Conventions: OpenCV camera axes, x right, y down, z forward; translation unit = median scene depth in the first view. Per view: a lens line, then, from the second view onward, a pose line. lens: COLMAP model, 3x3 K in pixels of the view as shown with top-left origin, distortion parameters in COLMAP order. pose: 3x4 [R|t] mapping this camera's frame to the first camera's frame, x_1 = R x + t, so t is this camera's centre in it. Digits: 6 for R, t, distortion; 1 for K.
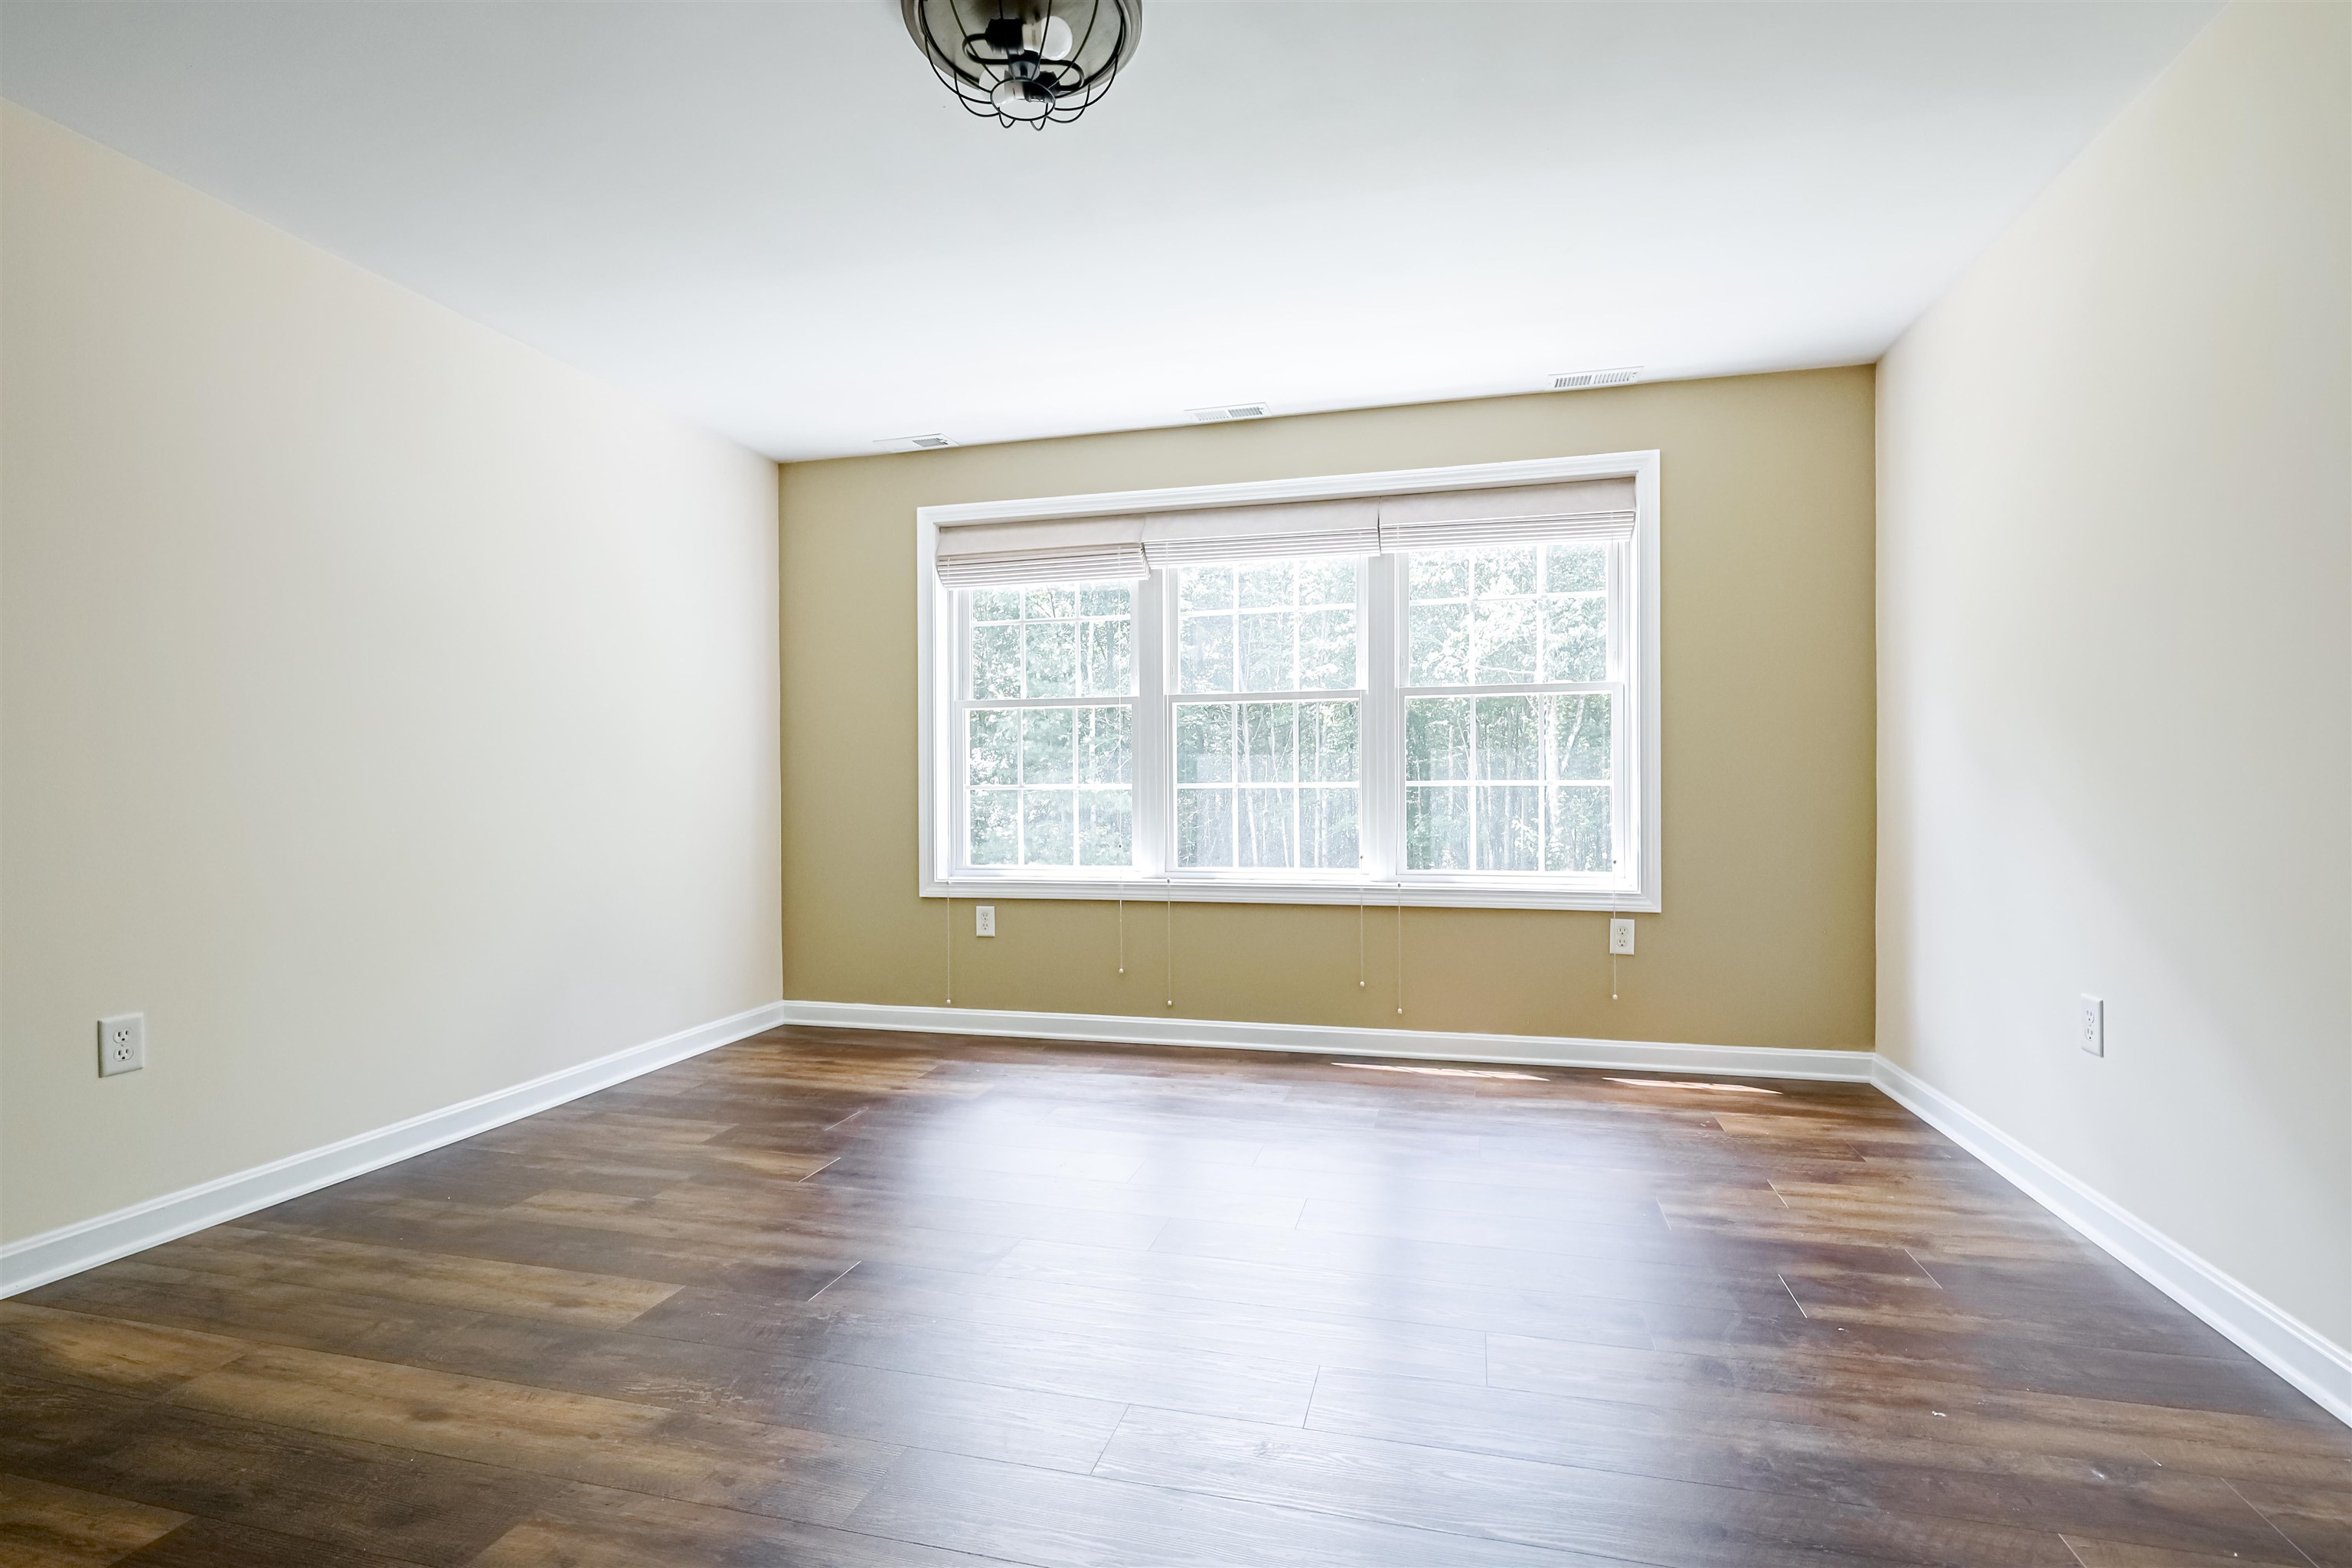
lens RADIAL K [[1056.7, 0, 1202.6], [0, 1056.7, 784.7], [0, 0, 1]] dist [0.000078, -0.000040]
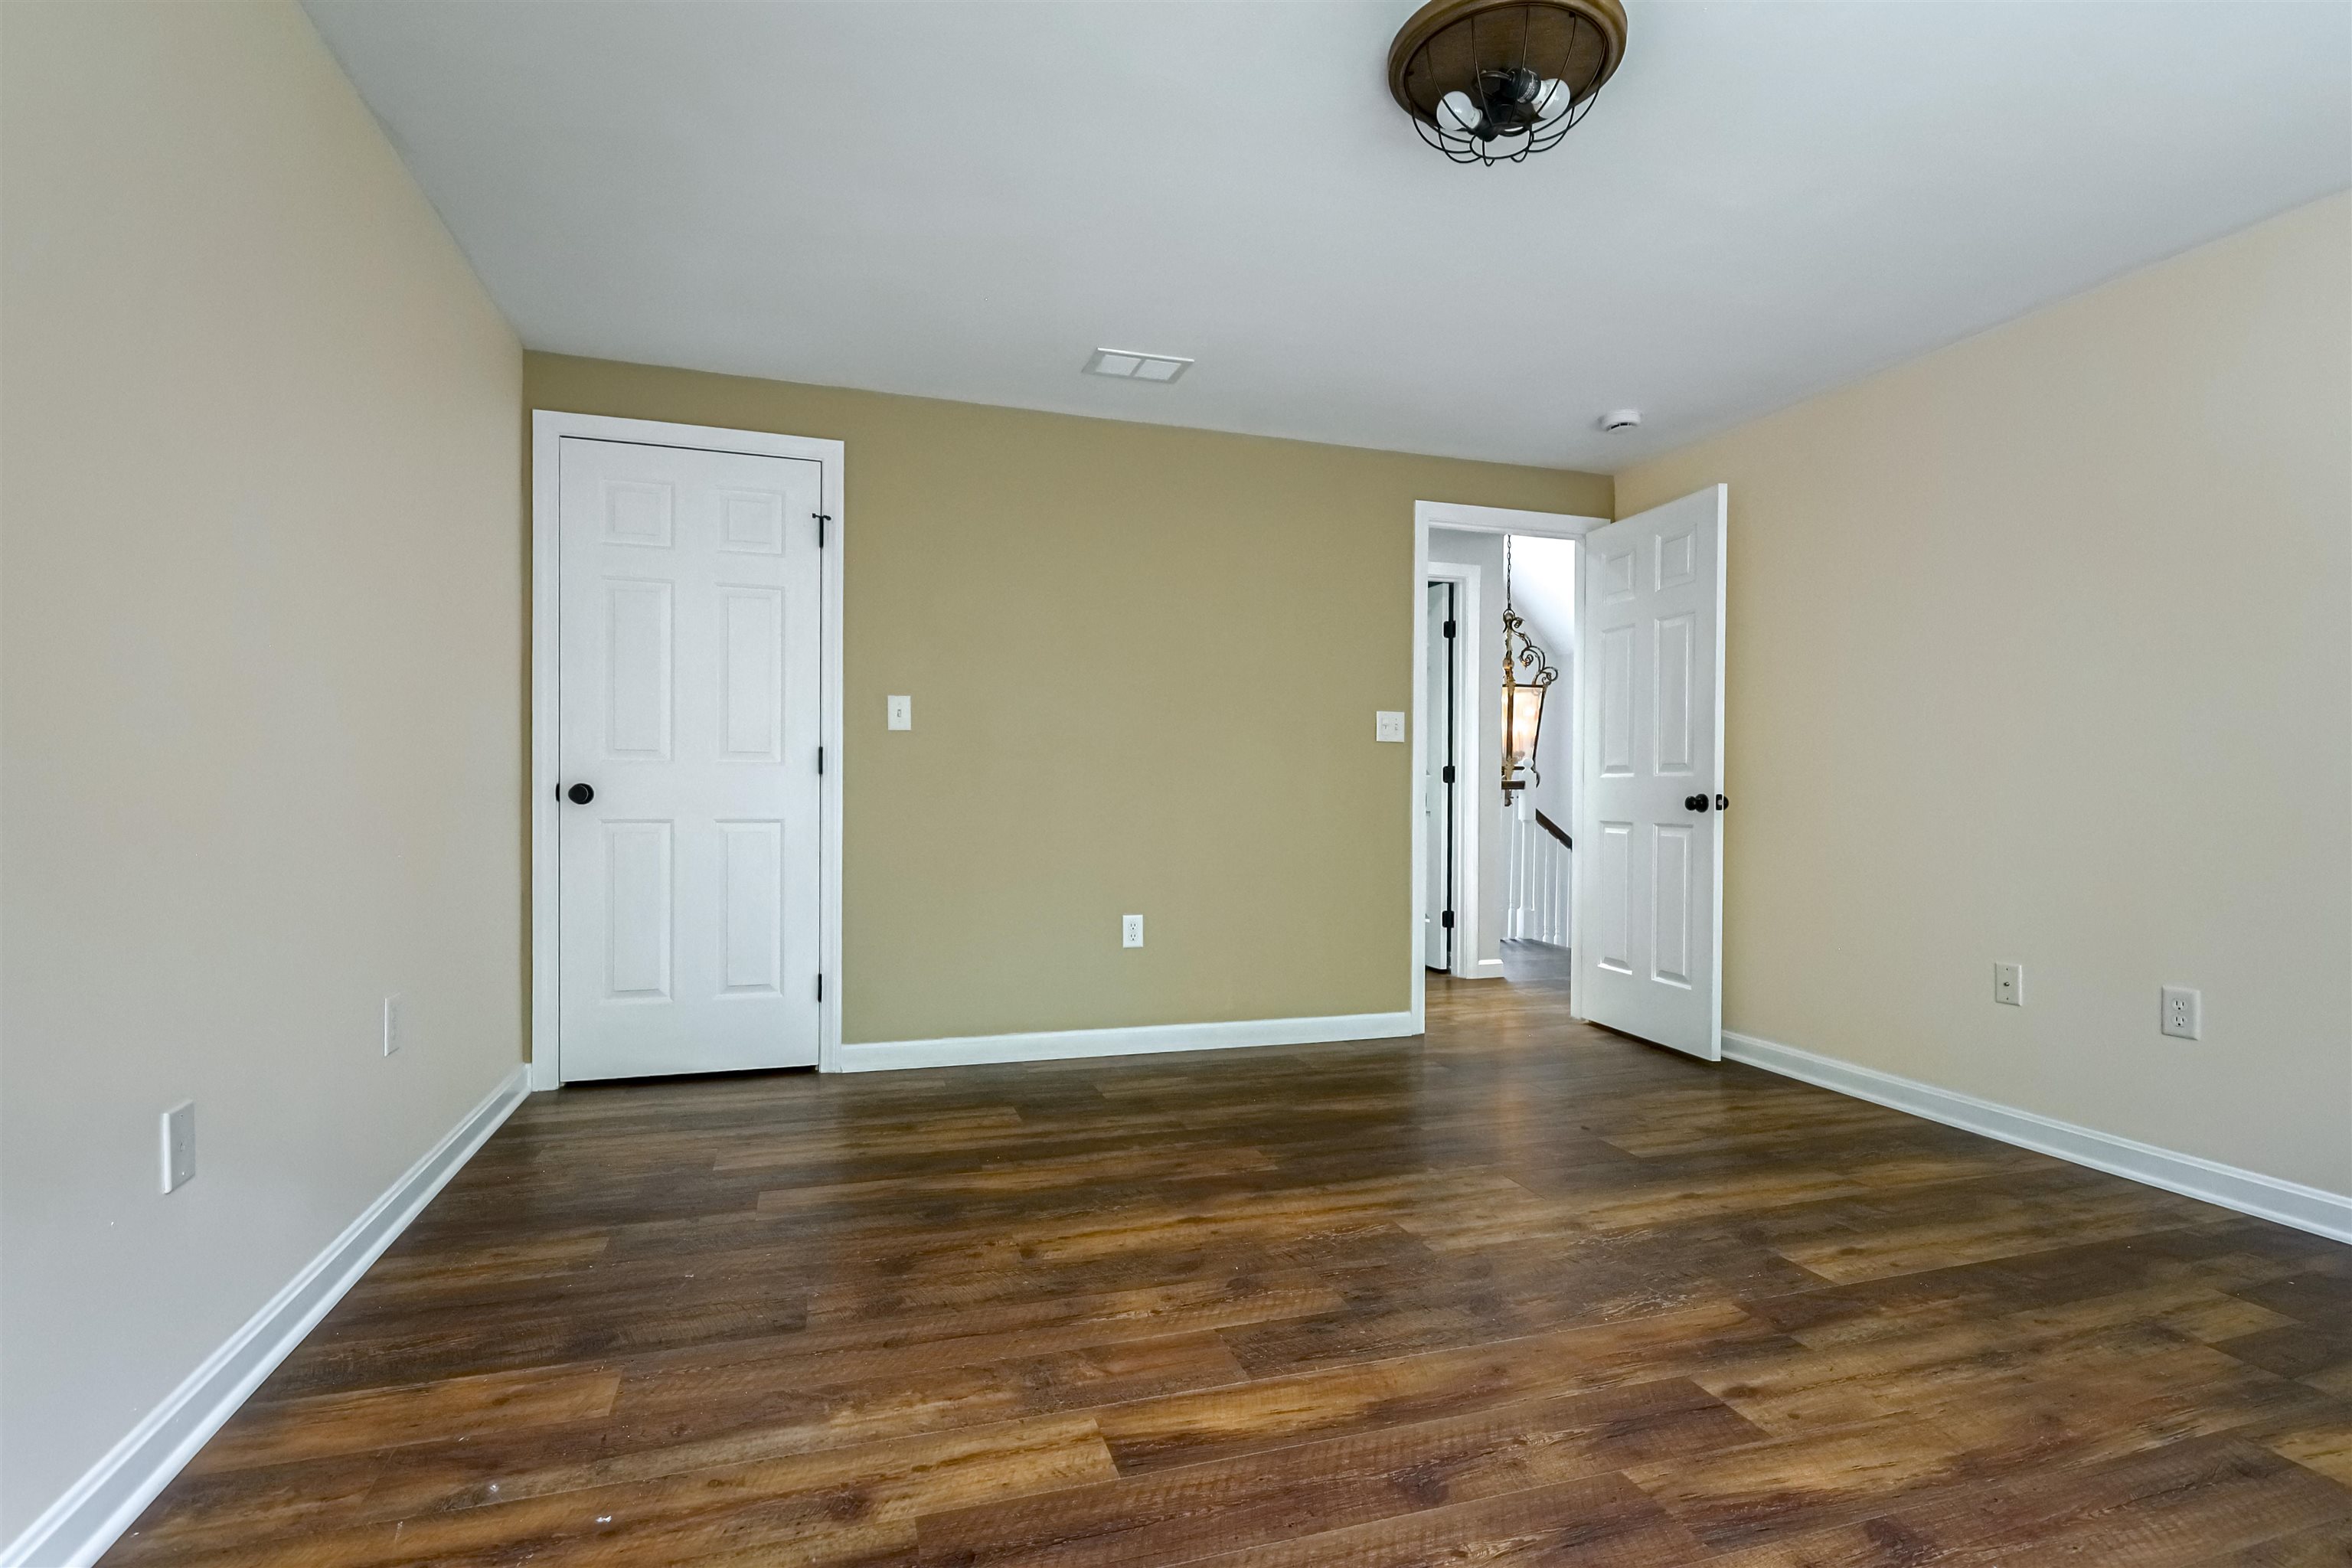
lens RADIAL K [[1056.7, 0, 1202.6], [0, 1056.7, 784.7], [0, 0, 1]] dist [0.000078, -0.000040]
pose [[-0.827117, -0.006871, -0.561988, 0.591209], [0.000505, 0.999916, -0.012968, 0.008248], [0.562030, -0.011009, -0.827044, 1.507807]]
